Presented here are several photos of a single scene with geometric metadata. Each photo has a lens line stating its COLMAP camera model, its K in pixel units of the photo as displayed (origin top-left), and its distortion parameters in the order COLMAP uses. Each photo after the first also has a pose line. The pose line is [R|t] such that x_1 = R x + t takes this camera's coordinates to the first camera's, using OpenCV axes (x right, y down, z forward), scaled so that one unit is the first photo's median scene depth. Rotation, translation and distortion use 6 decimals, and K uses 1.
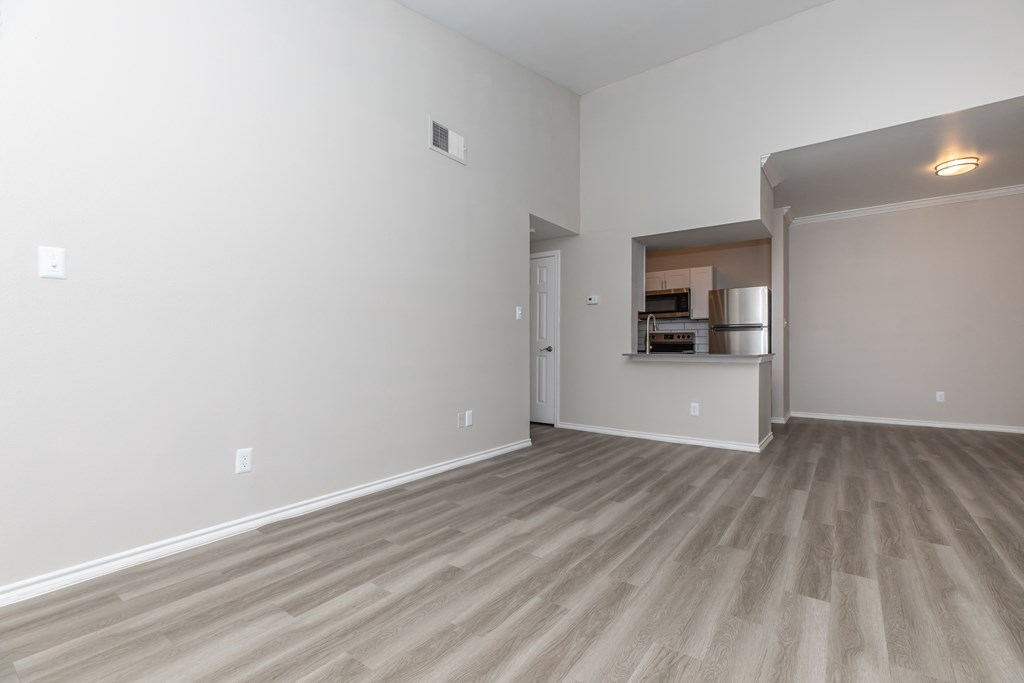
lens RADIAL K [[458.2, 0, 511.7], [0, 458.2, 349.6], [0, 0, 1]] dist [0.004428, 0.000170]
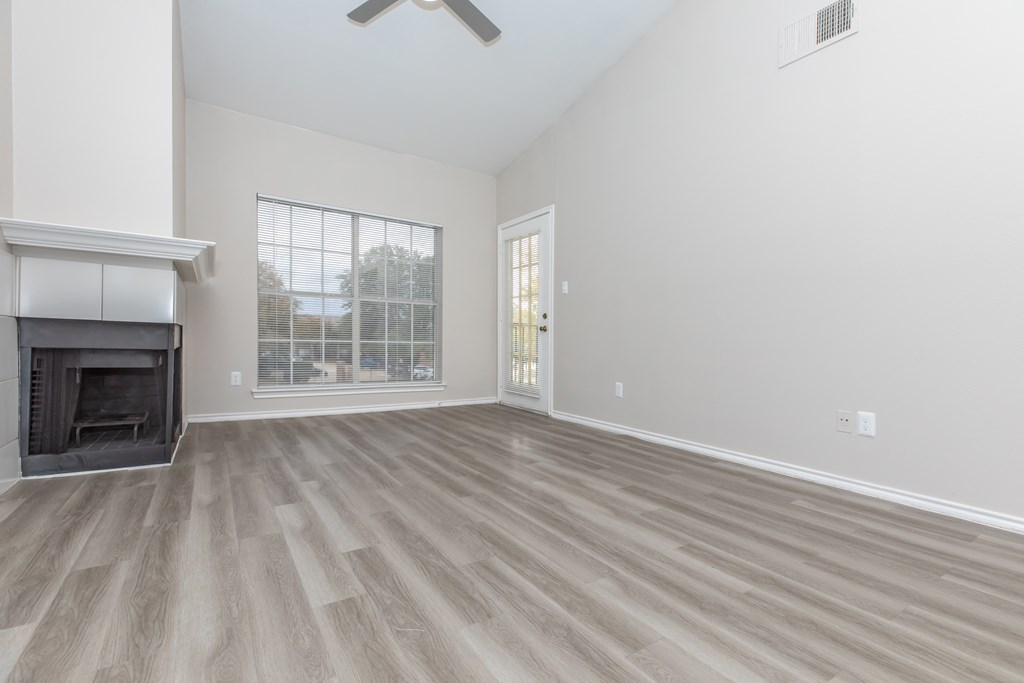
lens RADIAL K [[458.2, 0, 508.7], [0, 458.2, 348.2], [0, 0, 1]] dist [0.004428, 0.000170]
pose [[-0.352840, 0.010250, -0.935628, 1.065436], [-0.025525, 0.999462, 0.020575, 0.074147], [0.935336, 0.031141, -0.352388, 1.205146]]
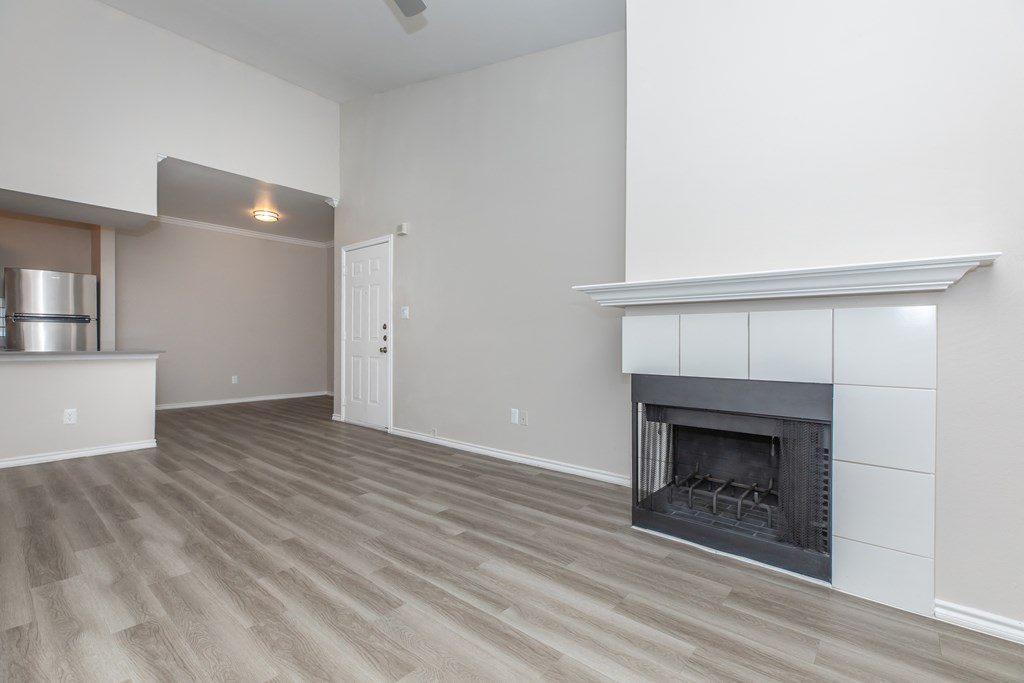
lens RADIAL K [[458.2, 0, 511.6], [0, 458.2, 344.3], [0, 0, 1]] dist [0.004428, 0.000170]
pose [[0.072983, -0.002751, 0.997329, -0.732657], [-0.002405, 0.999993, 0.002935, -0.012588], [-0.997330, -0.002613, 0.072975, 0.249056]]
